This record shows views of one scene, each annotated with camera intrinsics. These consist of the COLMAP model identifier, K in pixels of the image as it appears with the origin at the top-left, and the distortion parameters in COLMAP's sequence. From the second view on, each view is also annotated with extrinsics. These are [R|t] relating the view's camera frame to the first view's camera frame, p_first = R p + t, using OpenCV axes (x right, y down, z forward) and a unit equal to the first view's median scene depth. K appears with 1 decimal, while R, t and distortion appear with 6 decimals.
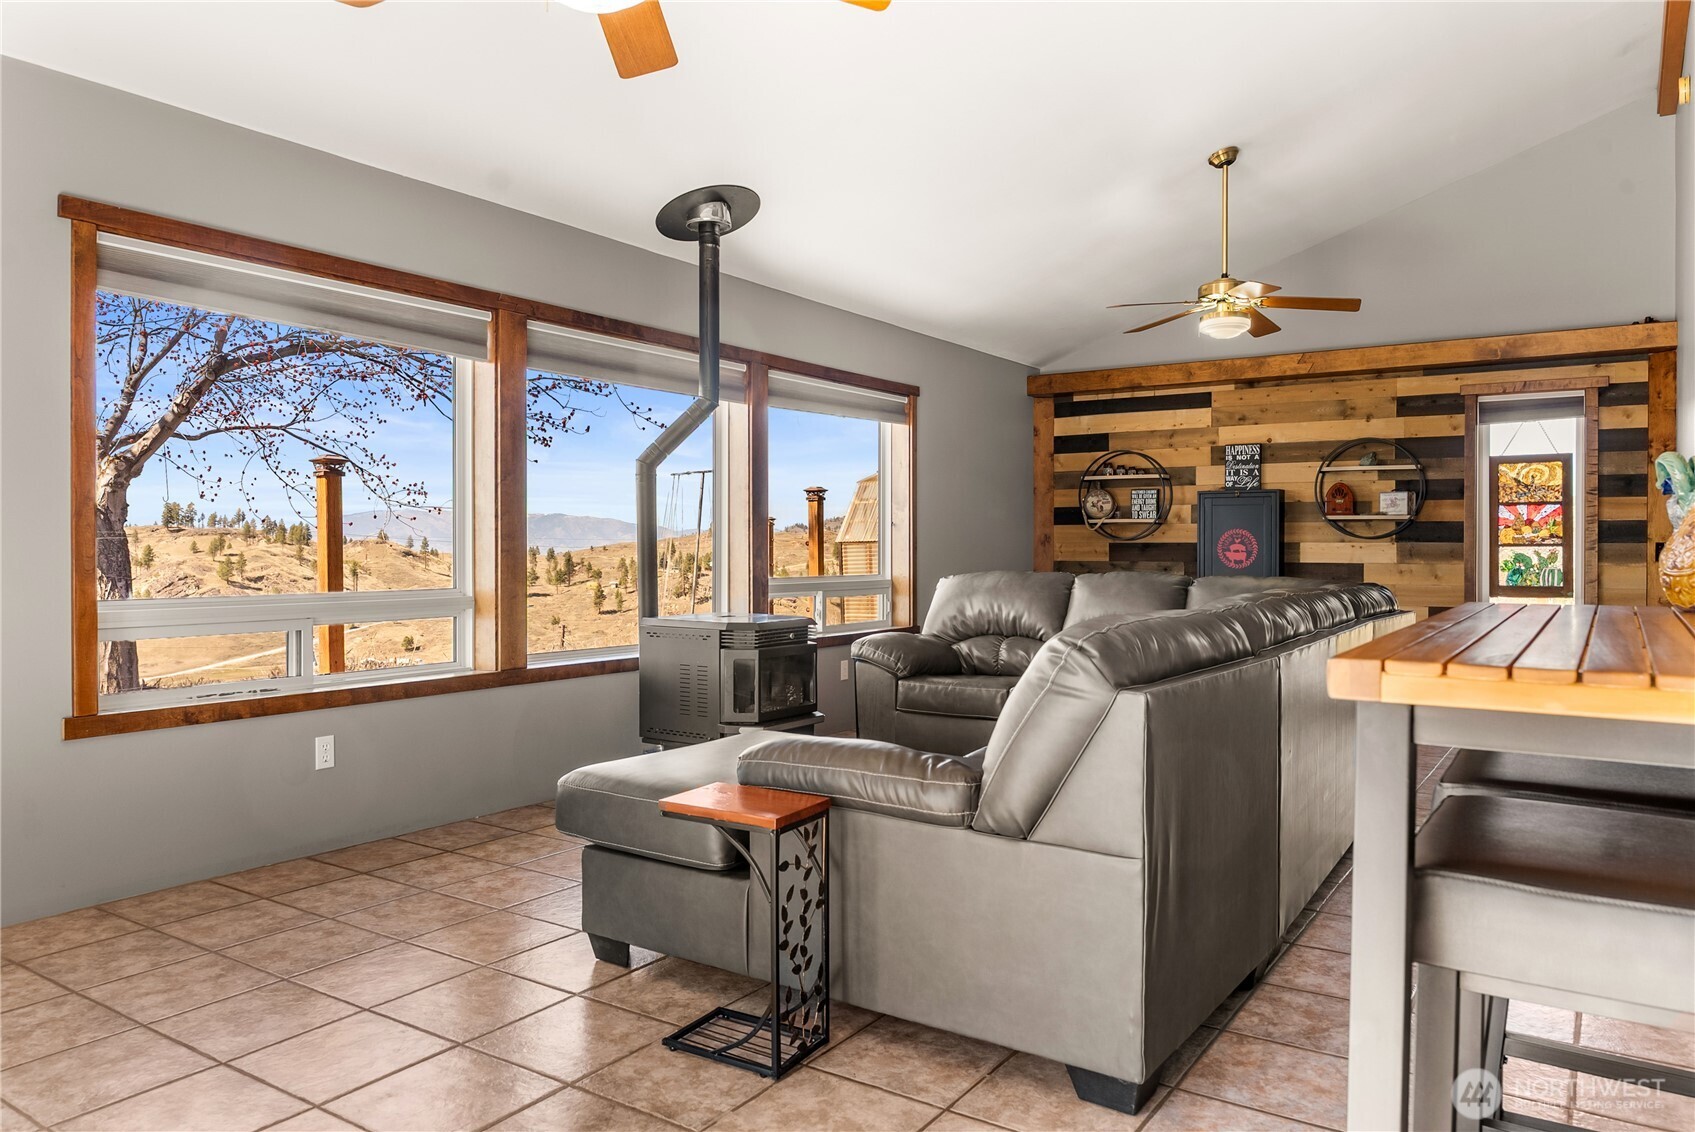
lens RADIAL K [[1147.3, 0, 848.8], [0, 1147.3, 563.9], [0, 0, 1]] dist [-0.004629, -0.013864]
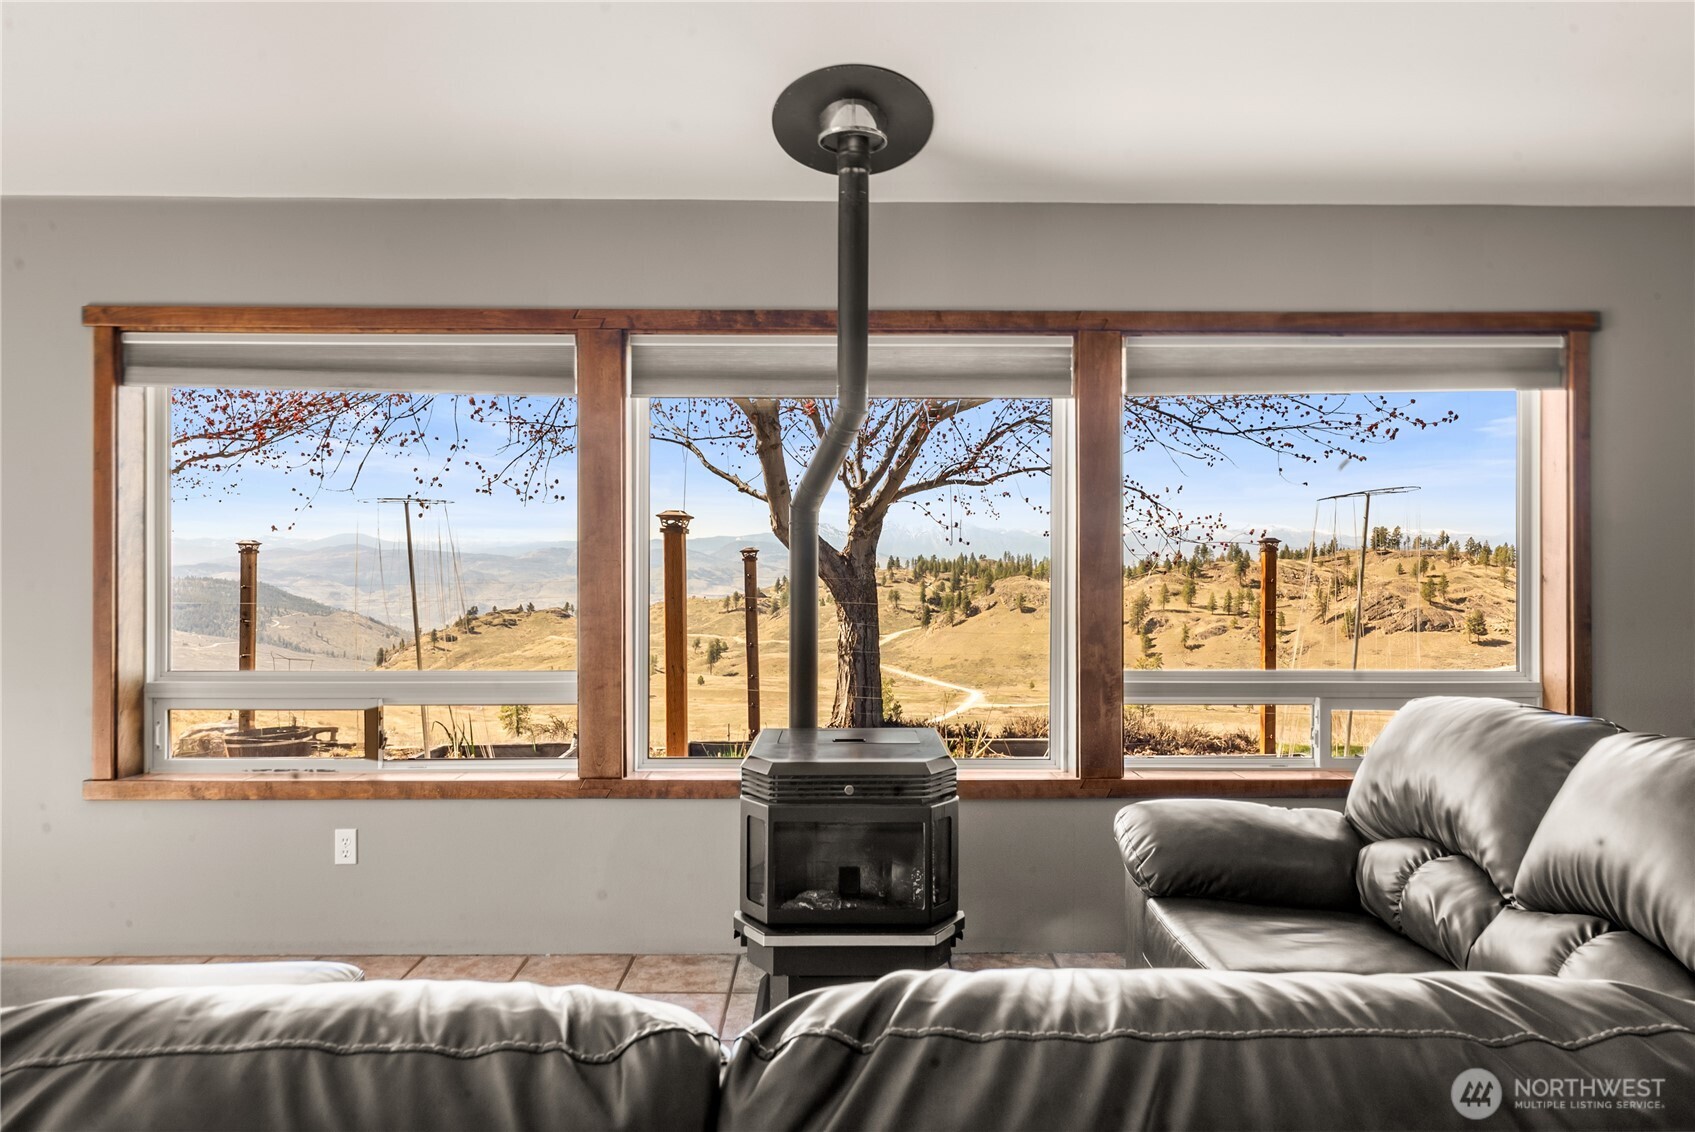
lens RADIAL K [[1147.3, 0, 884.1], [0, 1147.3, 571.2], [0, 0, 1]] dist [-0.004629, -0.013864]
pose [[0.581023, 0.001973, -0.813885, 0.314808], [-0.011753, 0.999913, -0.005966, -0.033024], [0.813803, 0.013032, 0.580995, 0.471359]]
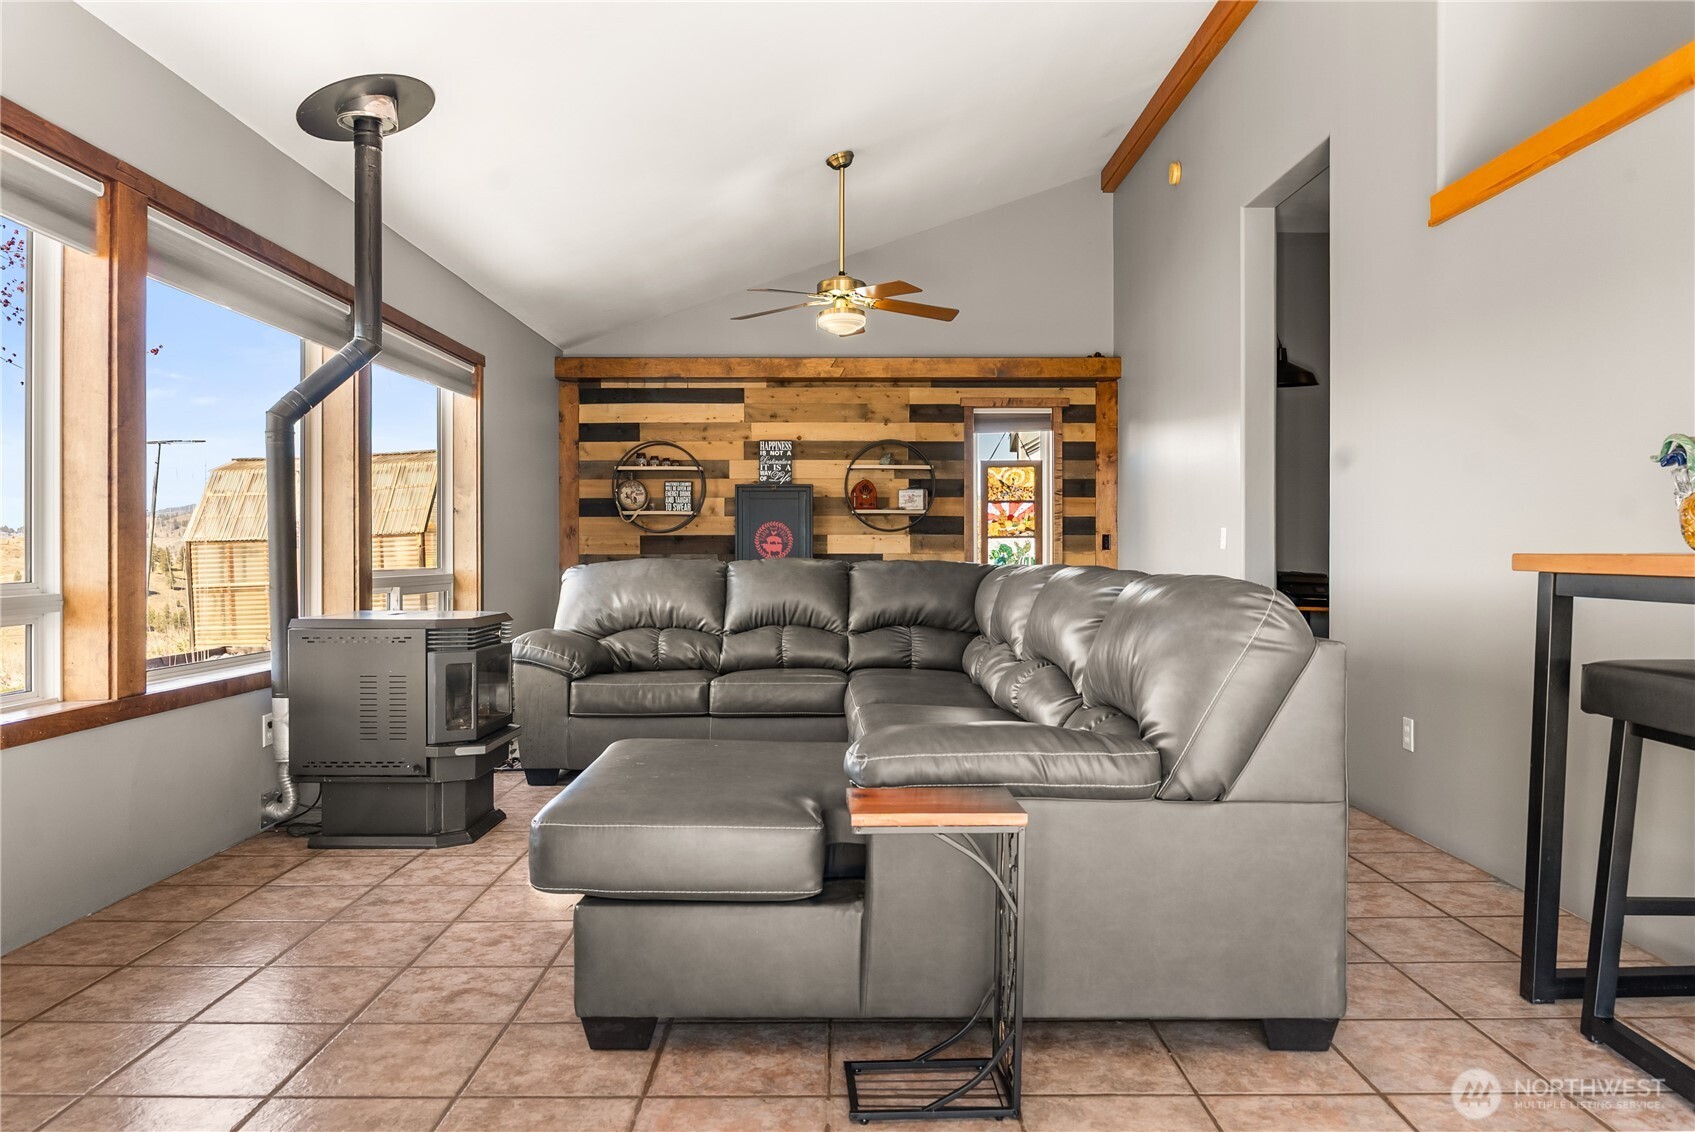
lens RADIAL K [[1147.3, 0, 850.0], [0, 1147.3, 558.0], [0, 0, 1]] dist [-0.004629, -0.013864]
pose [[0.830152, -0.006055, 0.557504, -0.214120], [0.011457, 0.999915, -0.006202, 0.011161], [-0.557419, 0.011536, 0.830151, 0.116826]]
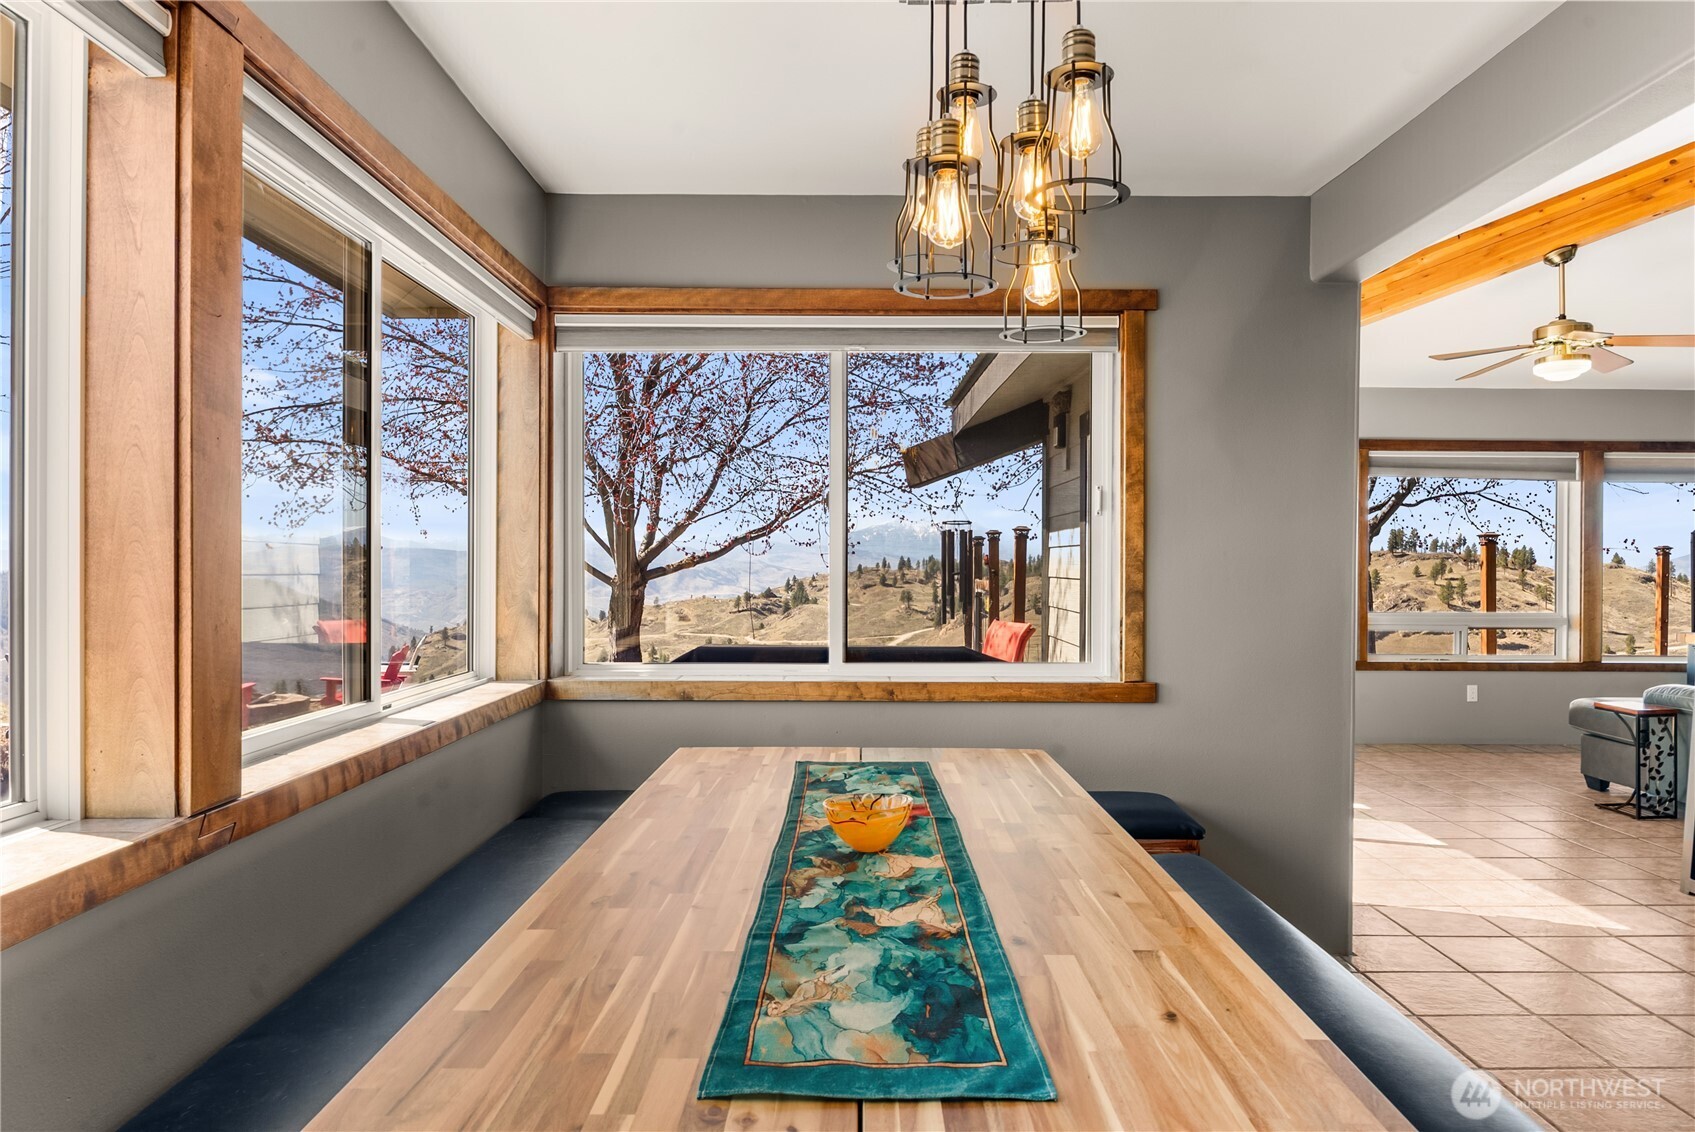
lens RADIAL K [[1147.3, 0, 847.3], [0, 1147.3, 569.0], [0, 0, 1]] dist [-0.004629, -0.013864]
pose [[0.555942, 0.001828, -0.831219, 0.331233], [-0.015501, 0.999846, -0.008169, -0.009216], [0.831077, 0.017426, 0.555885, -0.565627]]
